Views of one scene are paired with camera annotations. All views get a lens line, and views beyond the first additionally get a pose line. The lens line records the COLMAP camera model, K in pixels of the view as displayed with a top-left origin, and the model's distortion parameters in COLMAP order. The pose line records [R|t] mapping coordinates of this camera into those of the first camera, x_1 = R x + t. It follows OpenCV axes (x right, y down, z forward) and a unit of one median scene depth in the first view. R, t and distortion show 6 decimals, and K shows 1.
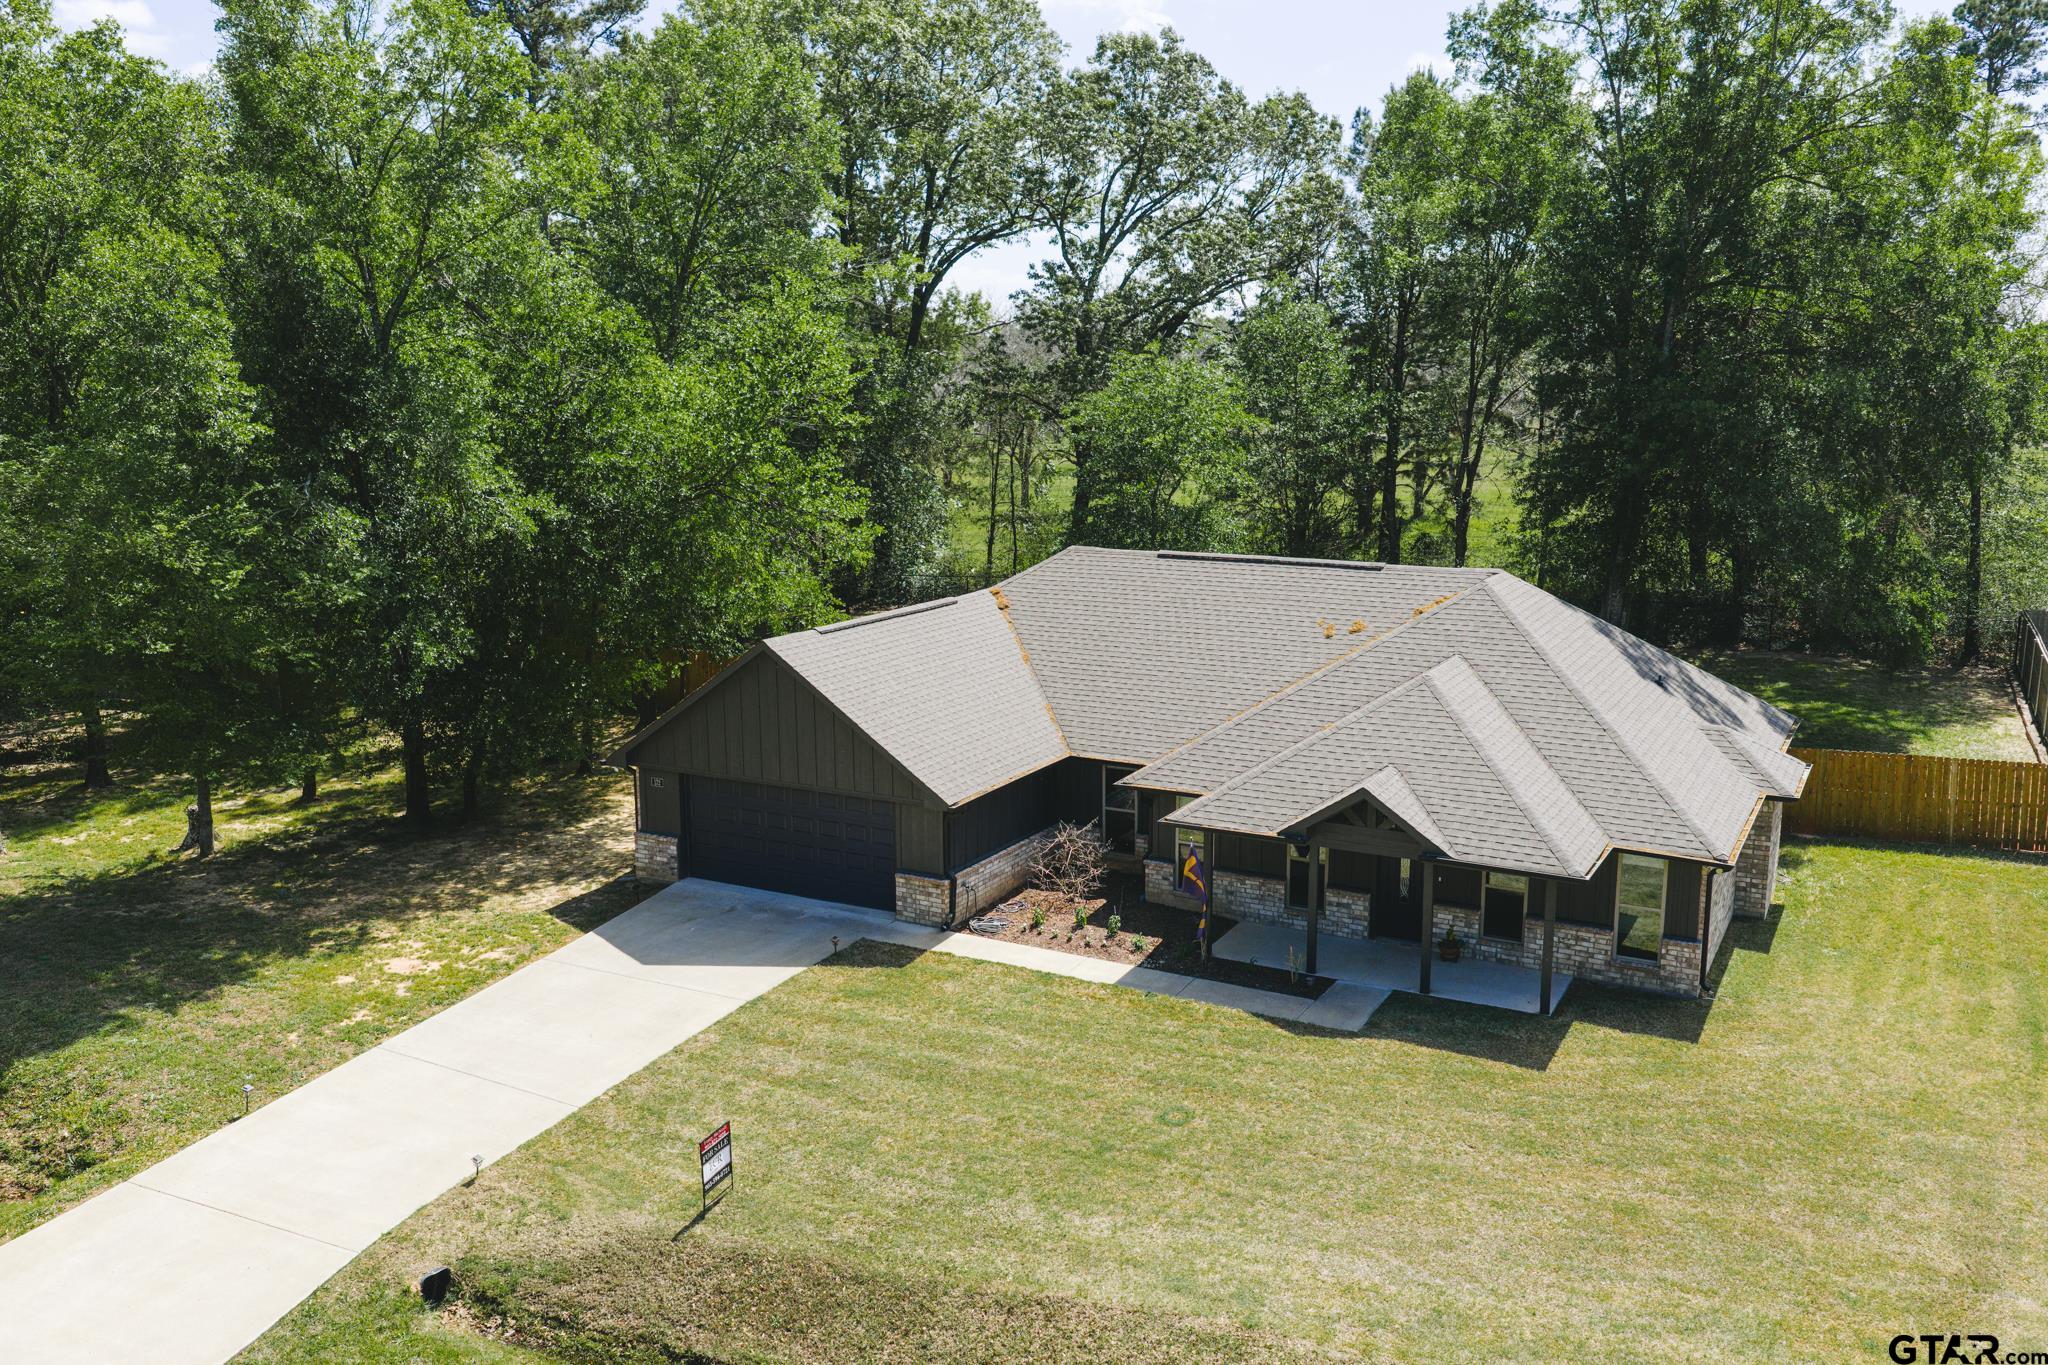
lens RADIAL K [[1711.6, 0, 1043.3], [0, 1711.6, 652.7], [0, 0, 1]] dist [0.004620, -0.014061]
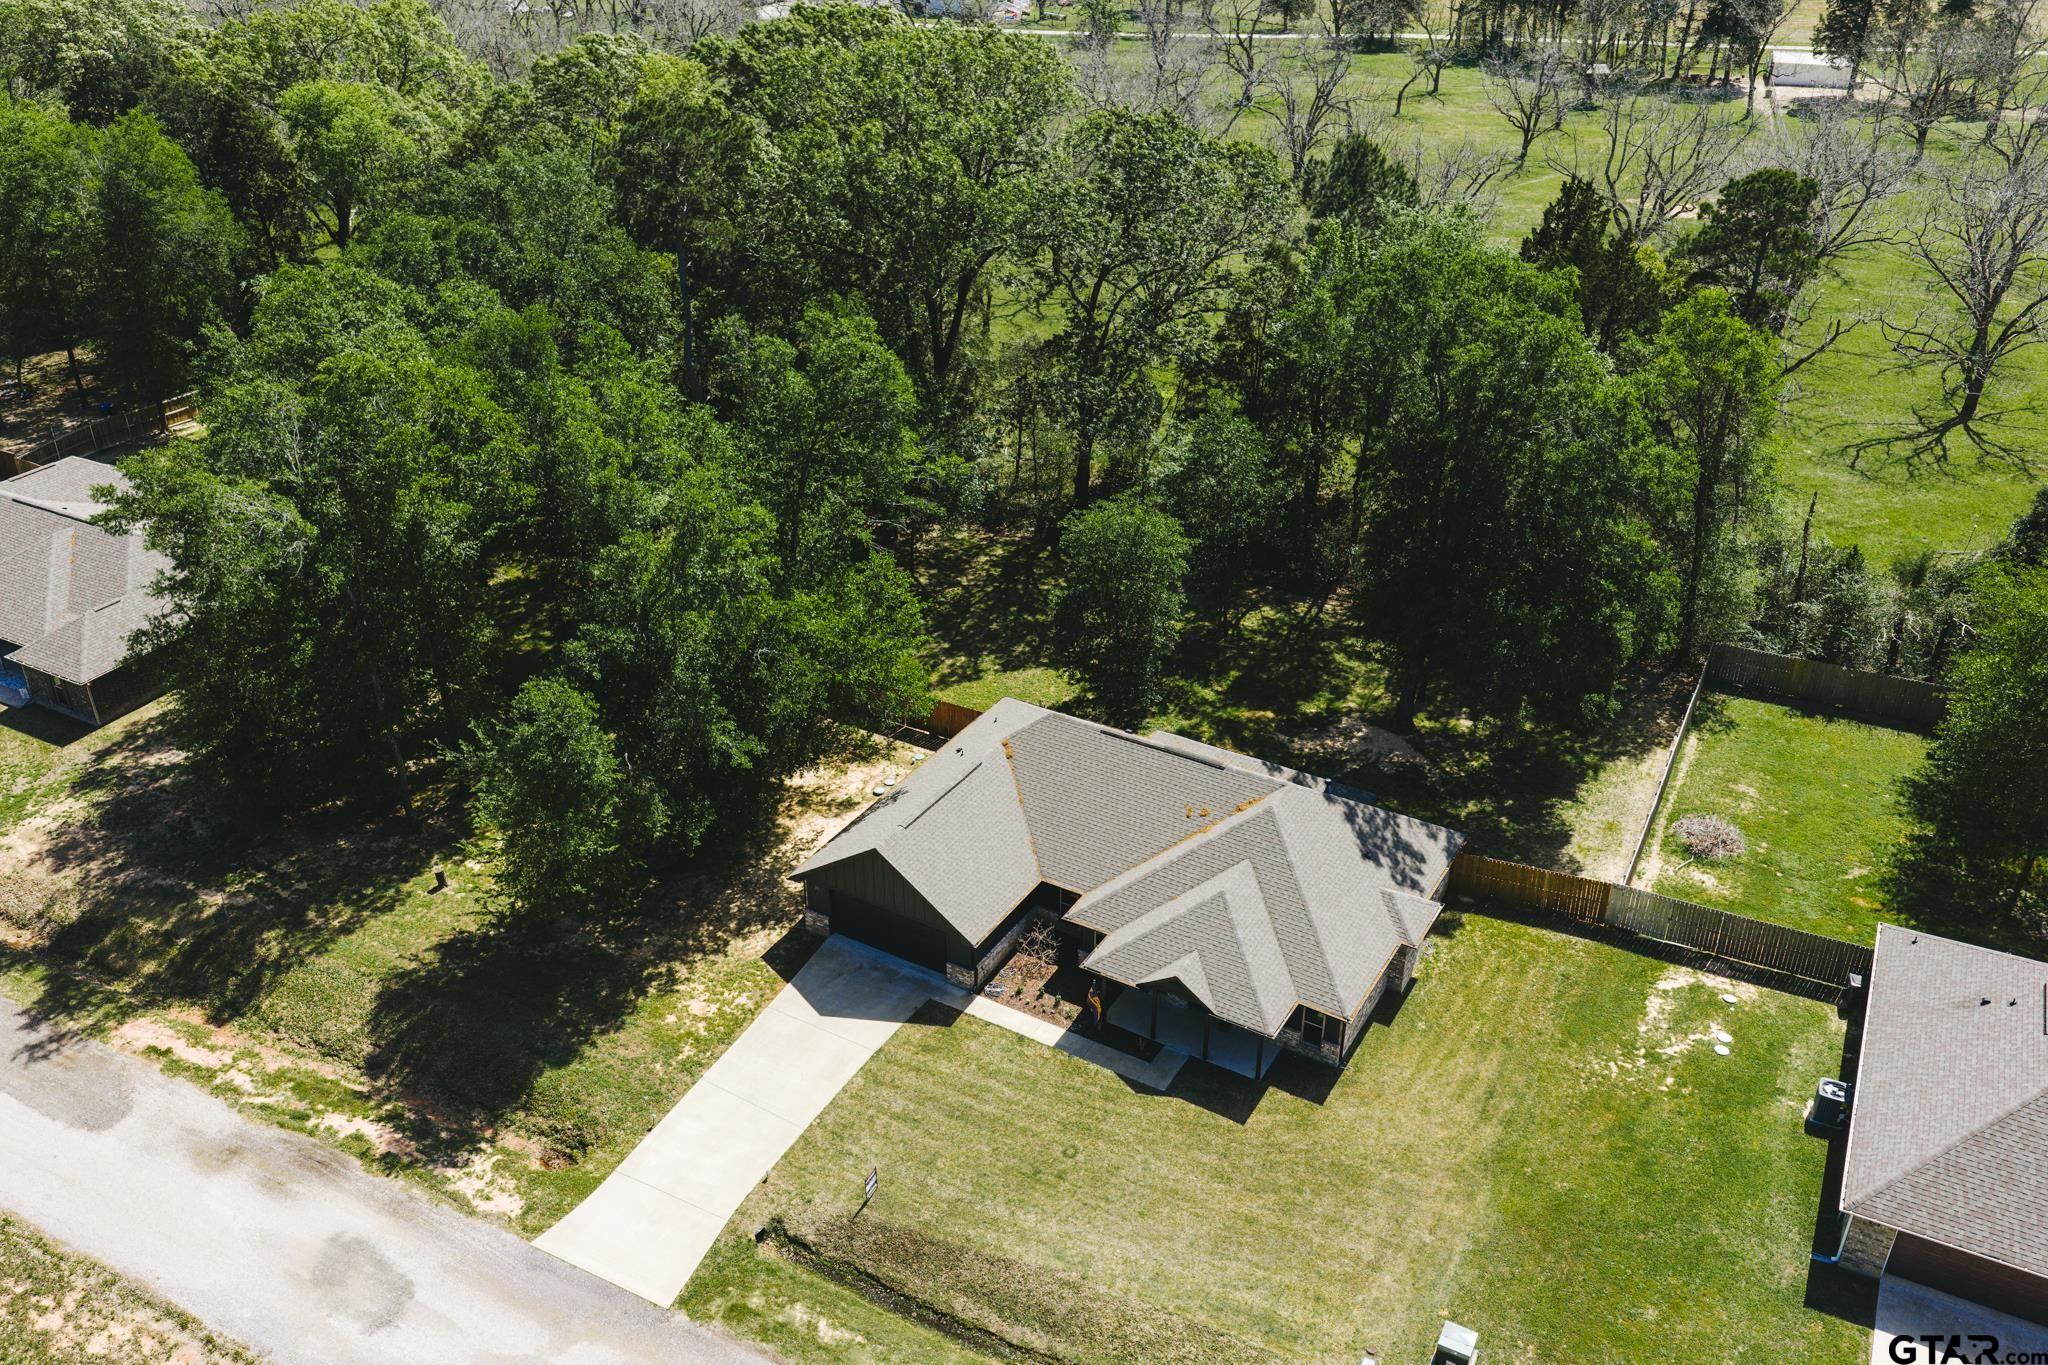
lens RADIAL K [[1711.6, 0, 1043.3], [0, 1711.6, 652.7], [0, 0, 1]] dist [0.004620, -0.014061]
pose [[0.999340, 0.021756, -0.029078, 0.075116], [-0.011240, 0.946673, 0.321999, -0.872511], [0.034533, -0.321460, 0.946293, -0.748160]]
